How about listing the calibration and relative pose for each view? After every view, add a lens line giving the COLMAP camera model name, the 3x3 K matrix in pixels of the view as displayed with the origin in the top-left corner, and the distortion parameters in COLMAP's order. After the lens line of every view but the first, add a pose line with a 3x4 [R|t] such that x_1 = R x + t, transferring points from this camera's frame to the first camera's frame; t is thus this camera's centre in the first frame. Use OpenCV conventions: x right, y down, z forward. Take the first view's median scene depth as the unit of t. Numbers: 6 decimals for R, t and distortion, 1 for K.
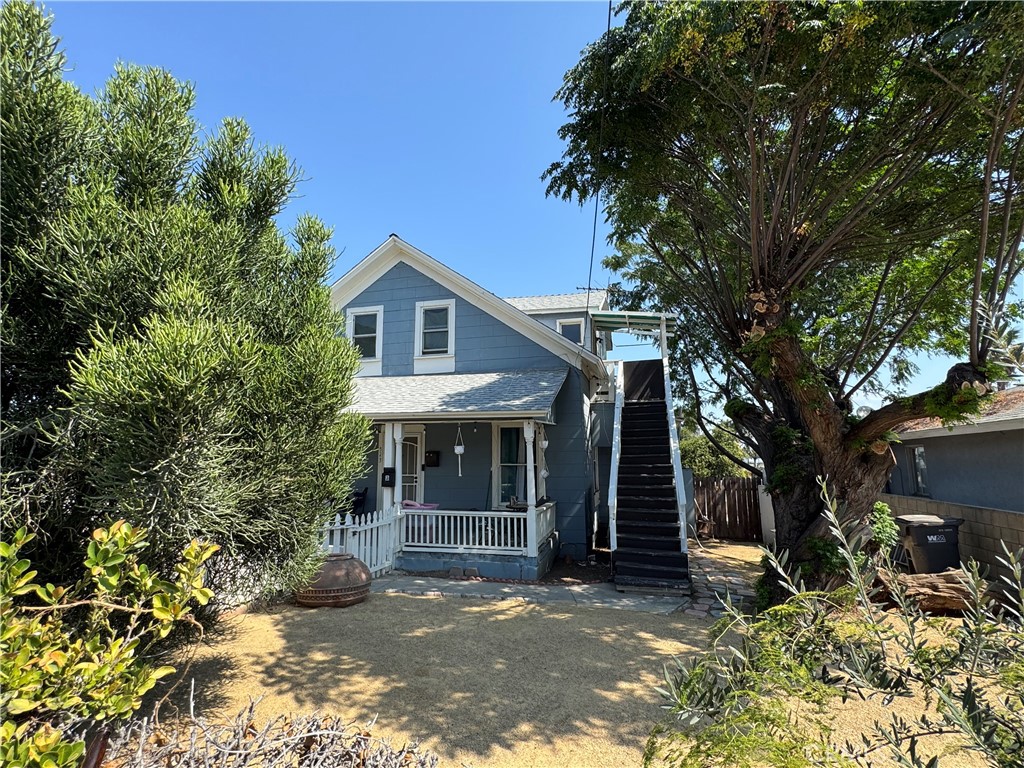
lens RADIAL K [[510.7, 0, 512.0], [0, 510.7, 384.0], [0, 0, 1]] dist [0.002669, 0.000490]
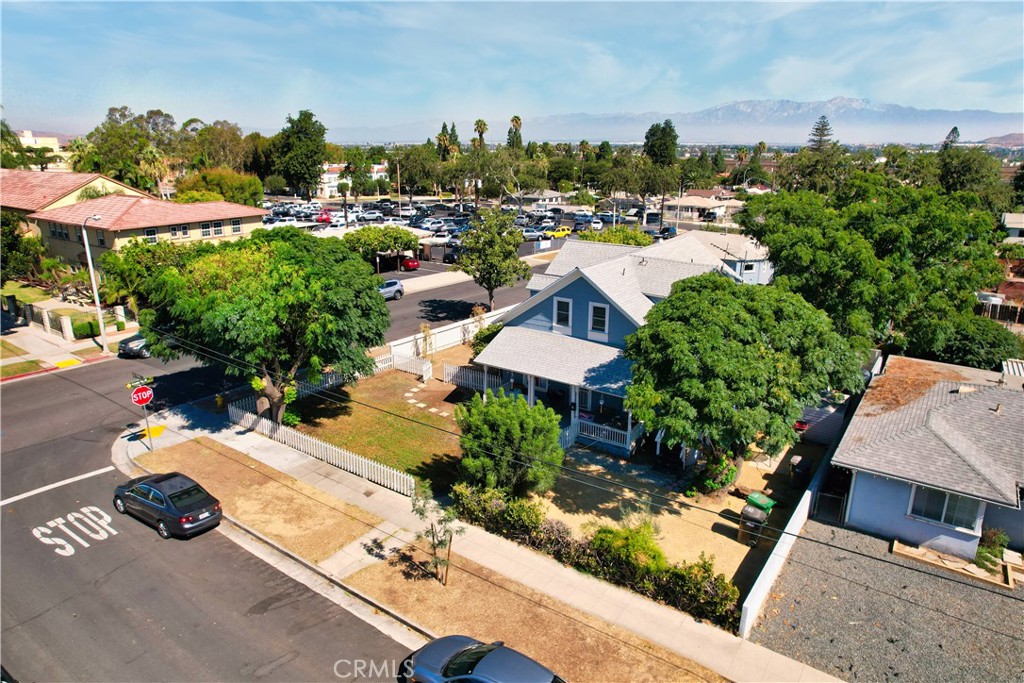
lens RADIAL K [[642.1, 0, 512.0], [0, 642.1, 341.5], [0, 0, 1]] dist [-0.022426, -0.000316]
pose [[0.936338, 0.107853, -0.334124, 0.352555], [0.053682, 0.896483, 0.439814, -1.092159], [0.346972, -0.429751, 0.833621, -1.131755]]
